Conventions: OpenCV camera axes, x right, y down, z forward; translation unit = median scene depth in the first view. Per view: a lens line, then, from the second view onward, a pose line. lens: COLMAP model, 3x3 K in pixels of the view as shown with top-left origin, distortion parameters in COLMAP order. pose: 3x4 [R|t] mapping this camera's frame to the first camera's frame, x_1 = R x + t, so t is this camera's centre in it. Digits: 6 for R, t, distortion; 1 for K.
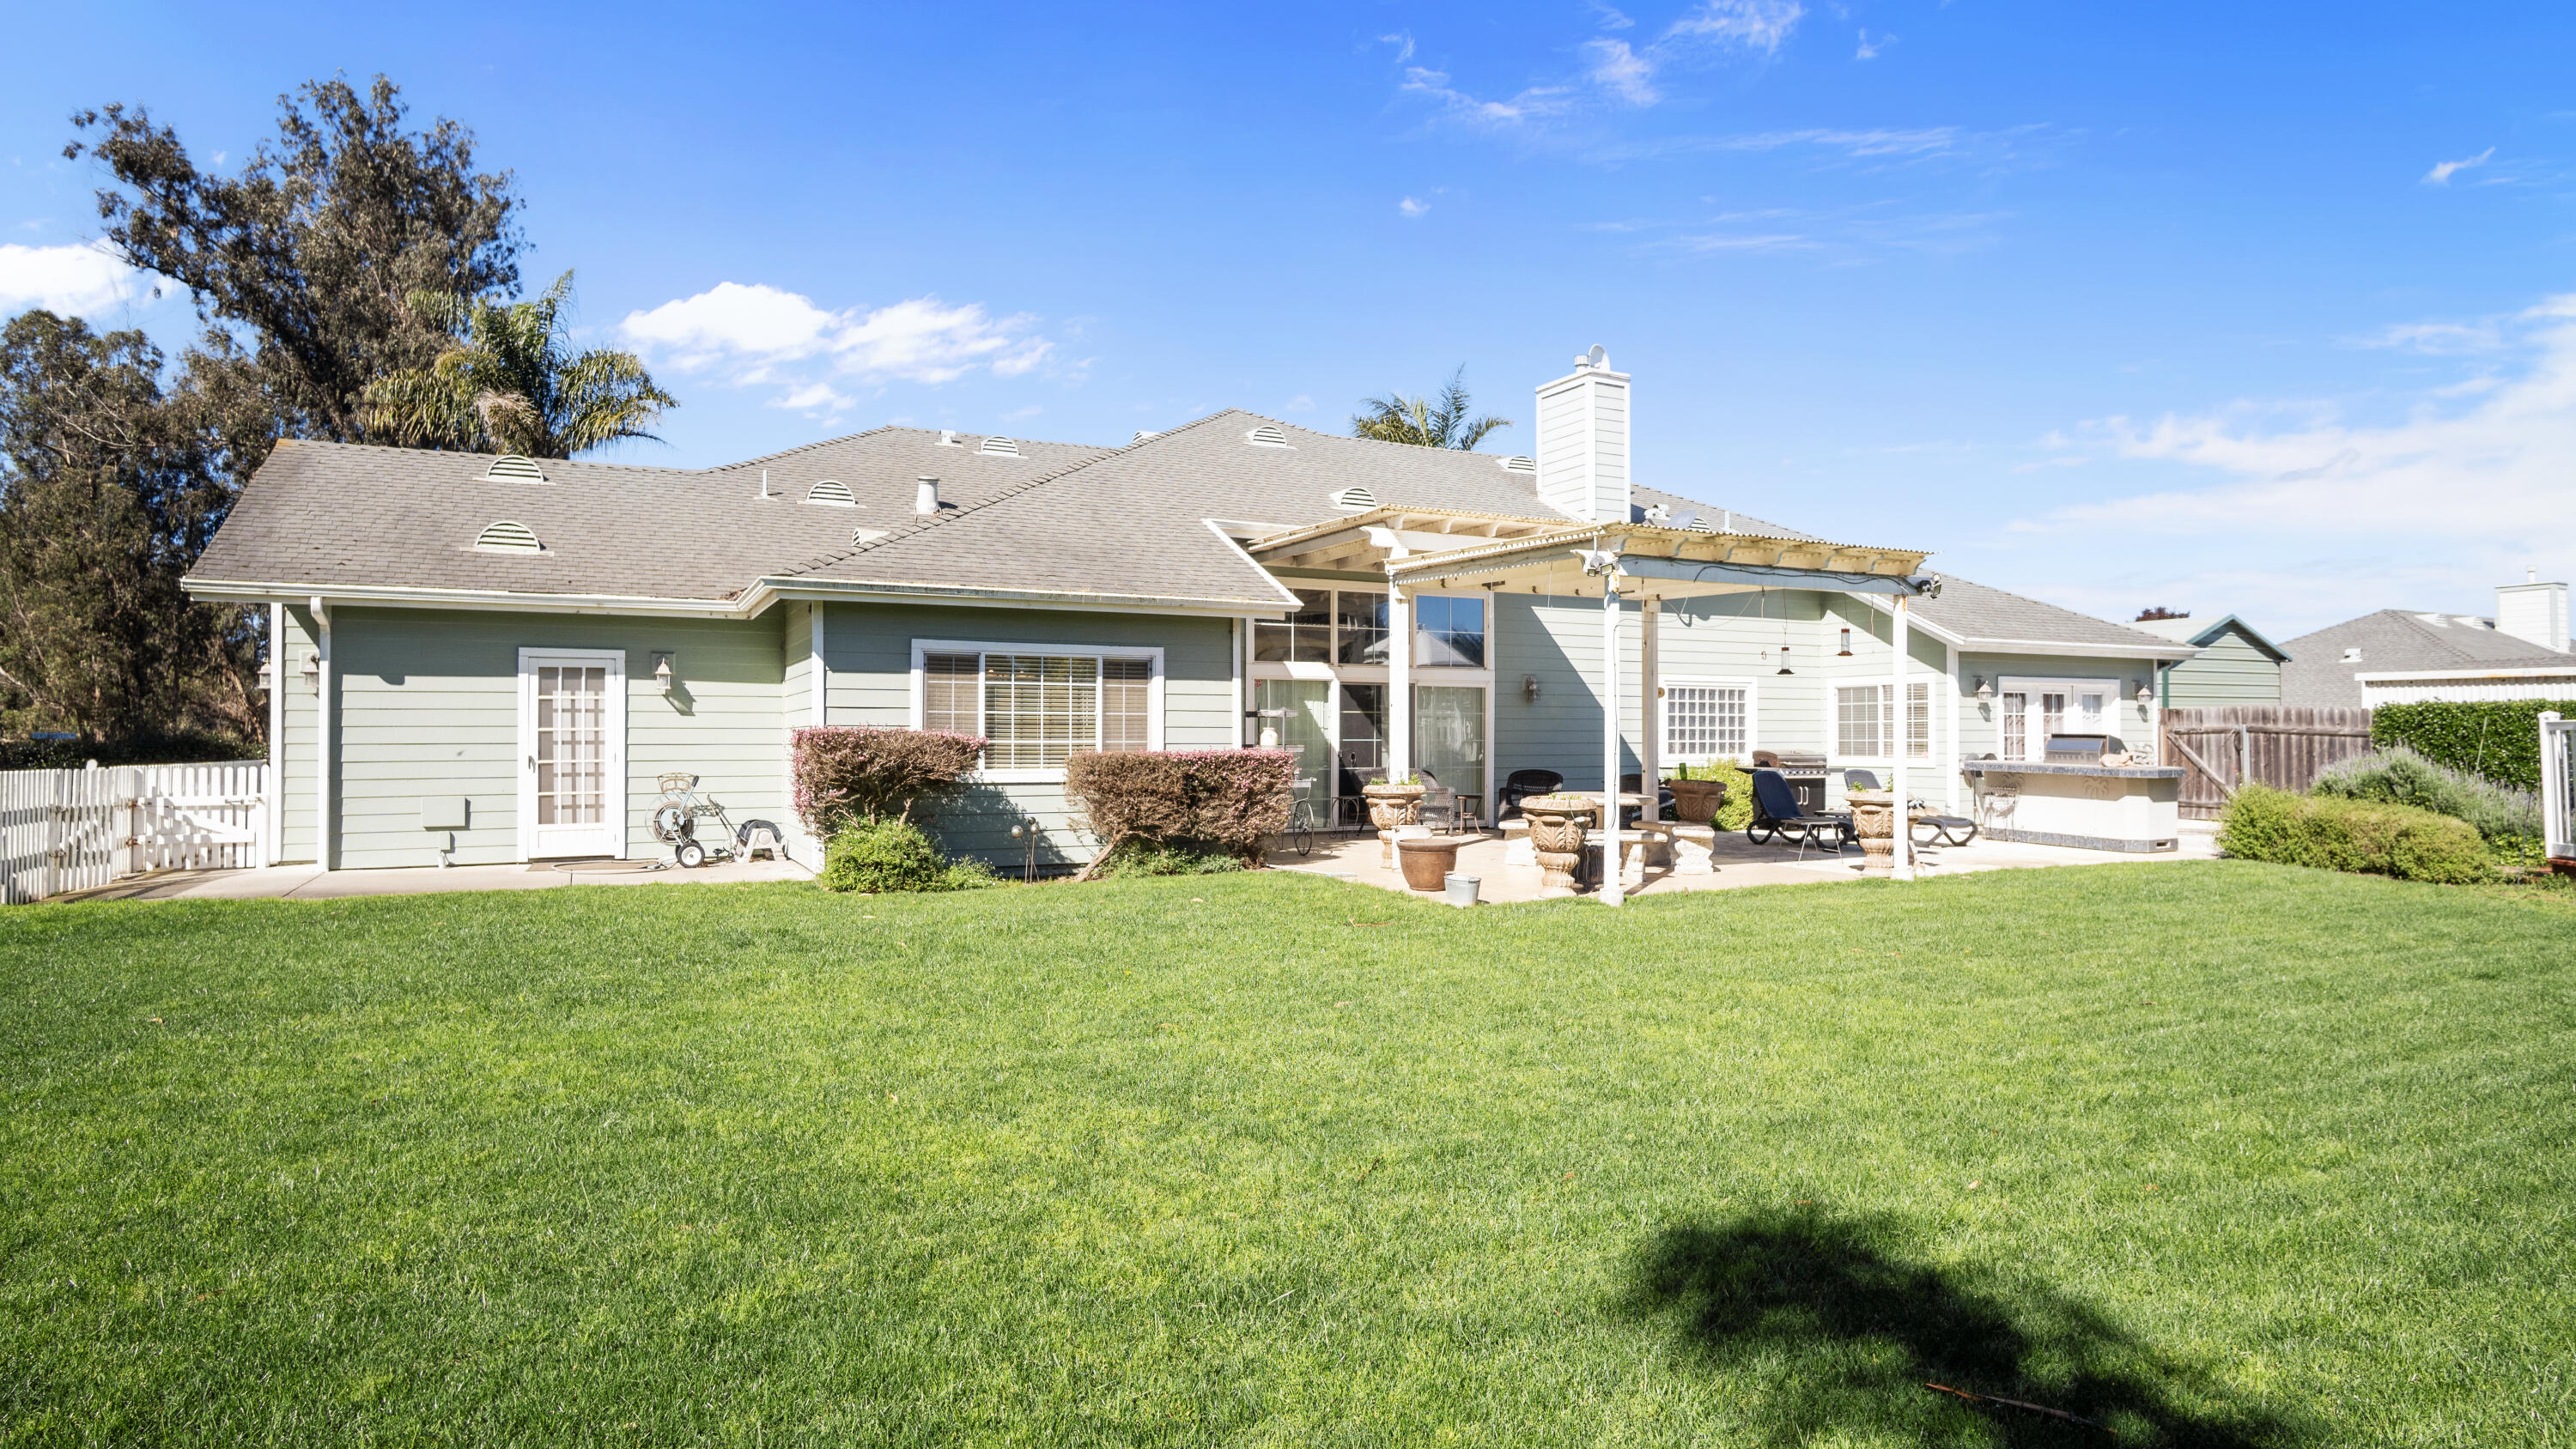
lens RADIAL K [[1409.1, 0, 1278.1], [0, 1409.1, 722.8], [0, 0, 1]] dist [-0.029309, 0.003586]
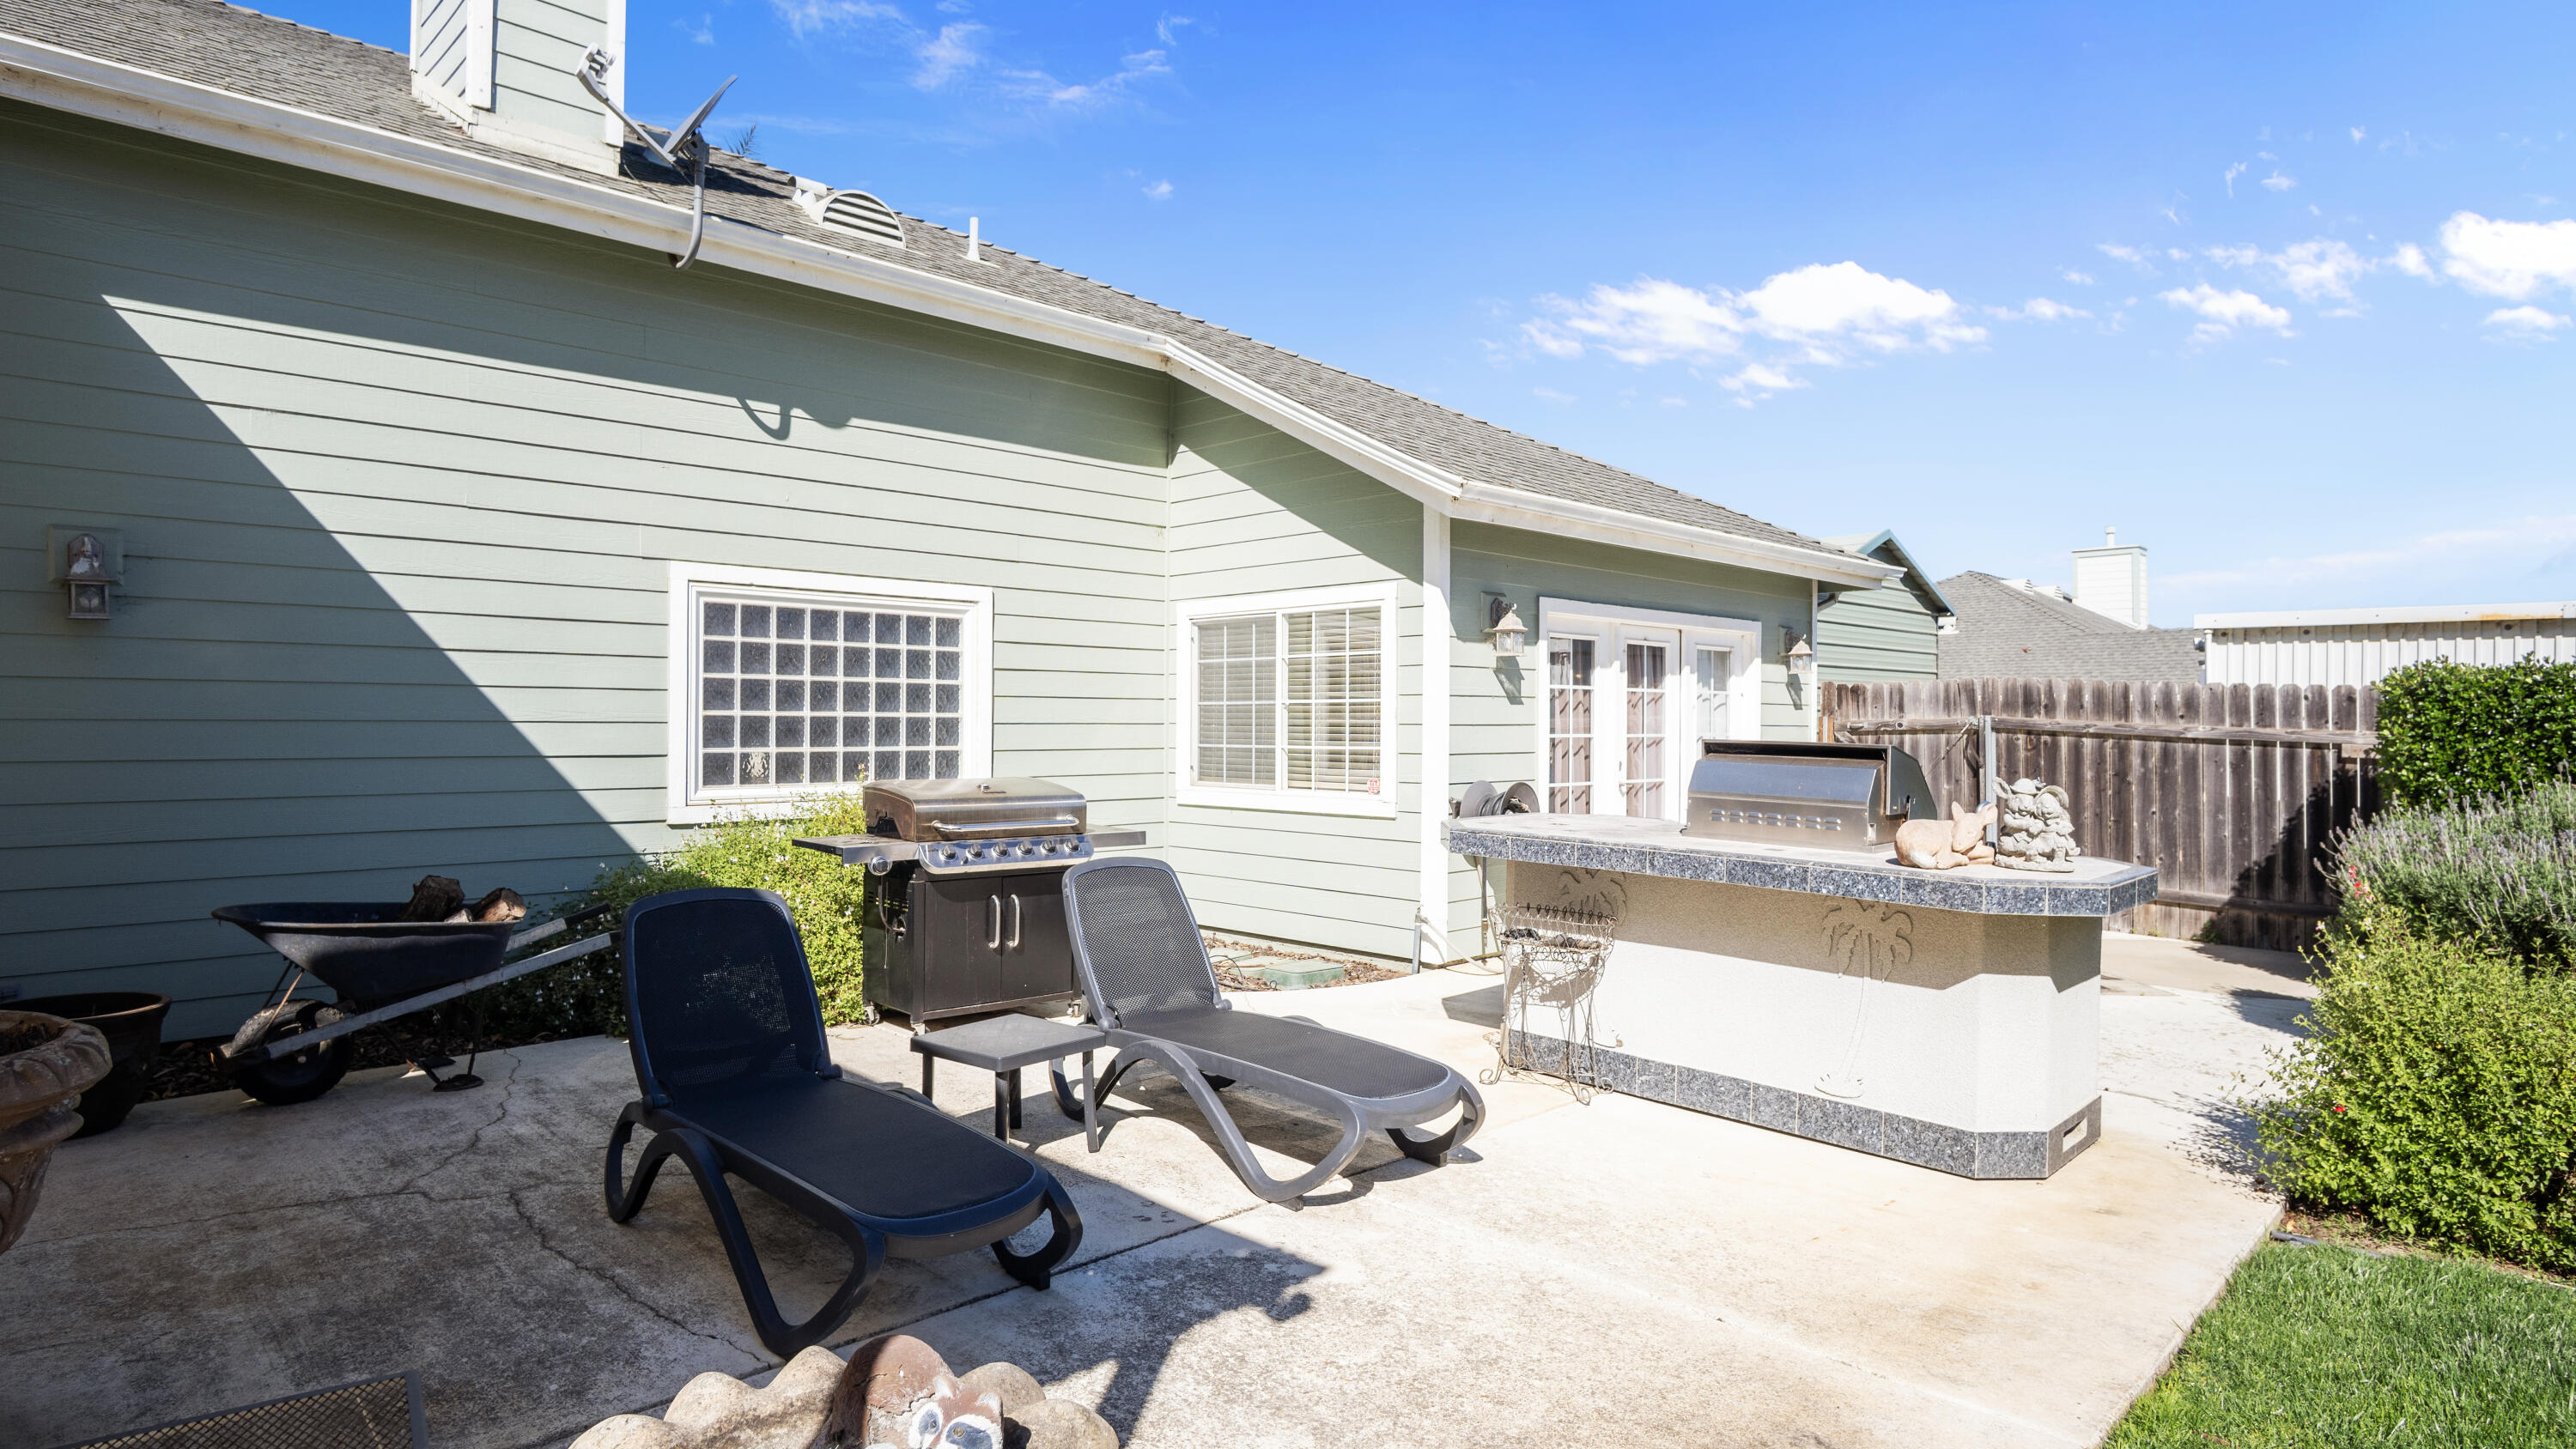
lens RADIAL K [[1409.1, 0, 1290.5], [0, 1409.1, 723.1], [0, 0, 1]] dist [-0.029309, 0.003586]
pose [[0.950480, 0.005571, 0.310736, 0.310133], [-0.008924, 0.999916, 0.009370, 0.001432], [-0.310658, -0.011679, 0.950450, 0.616034]]
